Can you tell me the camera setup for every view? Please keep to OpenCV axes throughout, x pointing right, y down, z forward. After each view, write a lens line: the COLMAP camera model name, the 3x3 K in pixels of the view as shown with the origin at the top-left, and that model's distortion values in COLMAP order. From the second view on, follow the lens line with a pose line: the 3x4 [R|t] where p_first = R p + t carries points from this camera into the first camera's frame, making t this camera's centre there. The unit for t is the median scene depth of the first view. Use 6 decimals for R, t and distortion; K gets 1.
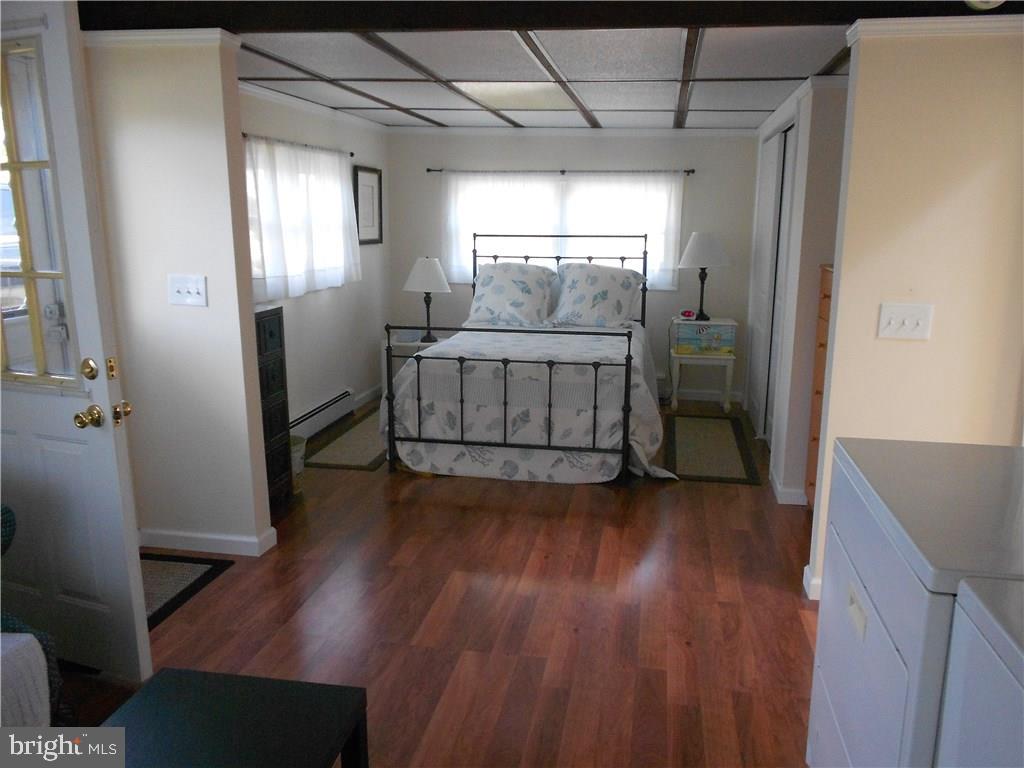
lens RADIAL K [[803.4, 0, 512.0], [0, 803.4, 384.0], [0, 0, 1]] dist [0.001732, -0.007119]
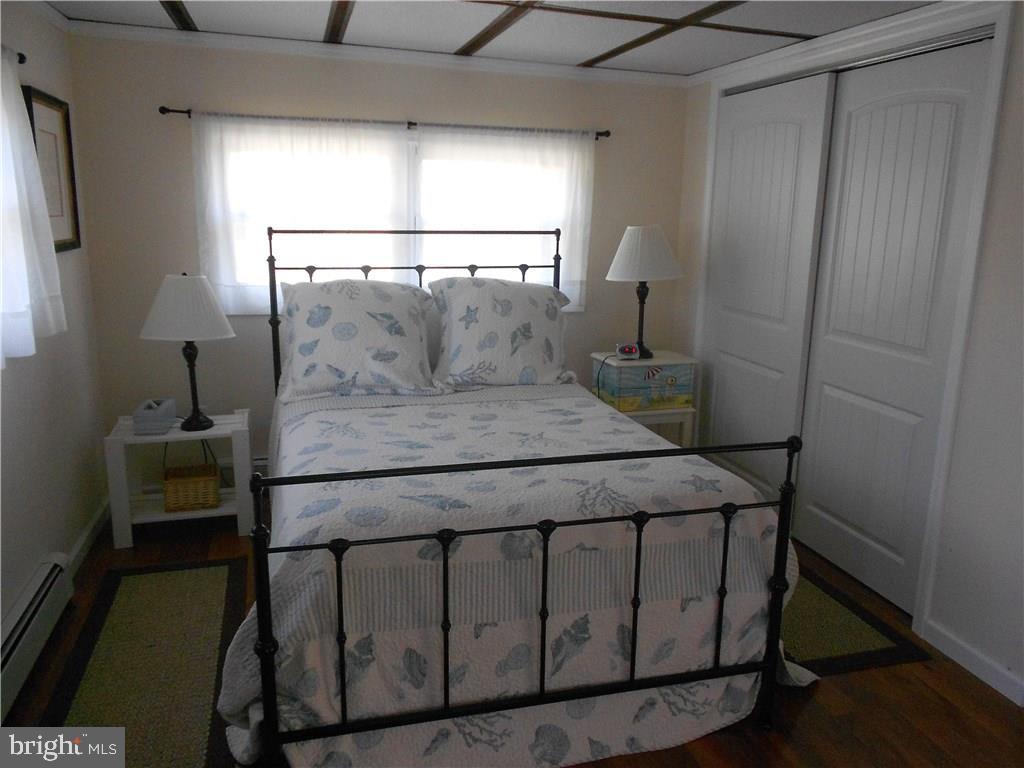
lens RADIAL K [[803.4, 0, 512.0], [0, 803.4, 384.0], [0, 0, 1]] dist [0.001732, -0.007119]
pose [[0.895574, -0.088106, 0.436102, -0.160864], [0.078772, 0.996111, 0.039480, -0.095055], [-0.437884, -0.001005, 0.899031, 0.457039]]
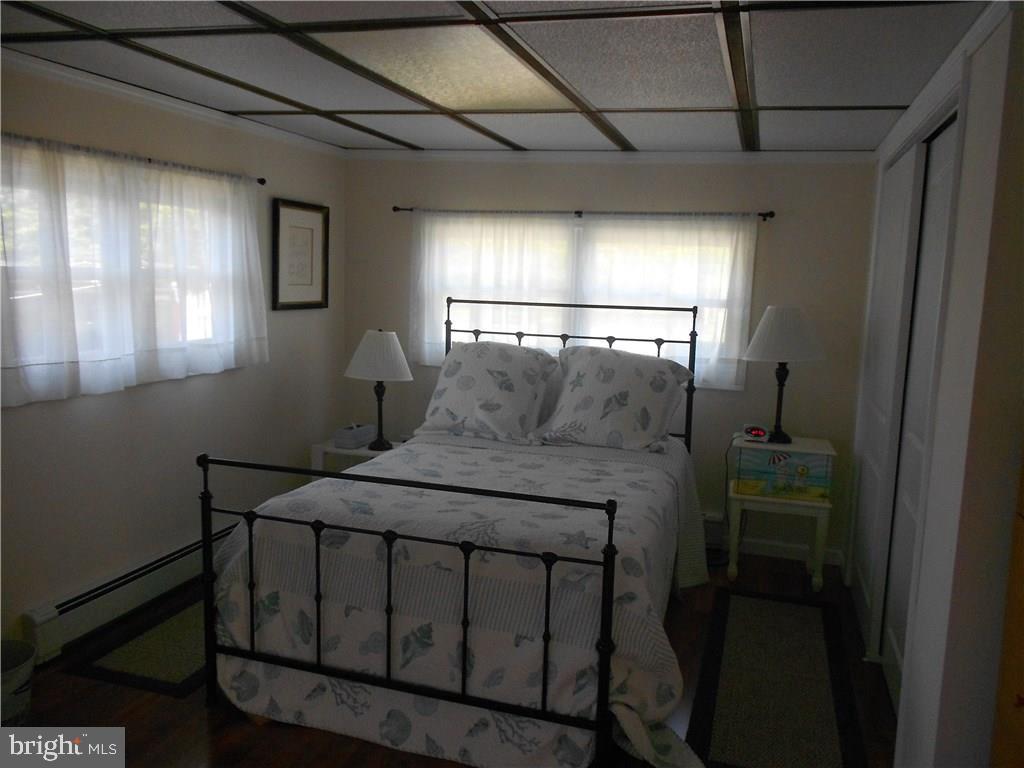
lens RADIAL K [[803.4, 0, 512.0], [0, 803.4, 384.0], [0, 0, 1]] dist [0.001732, -0.007119]
pose [[0.991987, 0.040094, -0.119807, 0.102525], [-0.048354, 0.996591, -0.066852, -0.074374], [0.116719, 0.072110, 0.990544, 0.345136]]
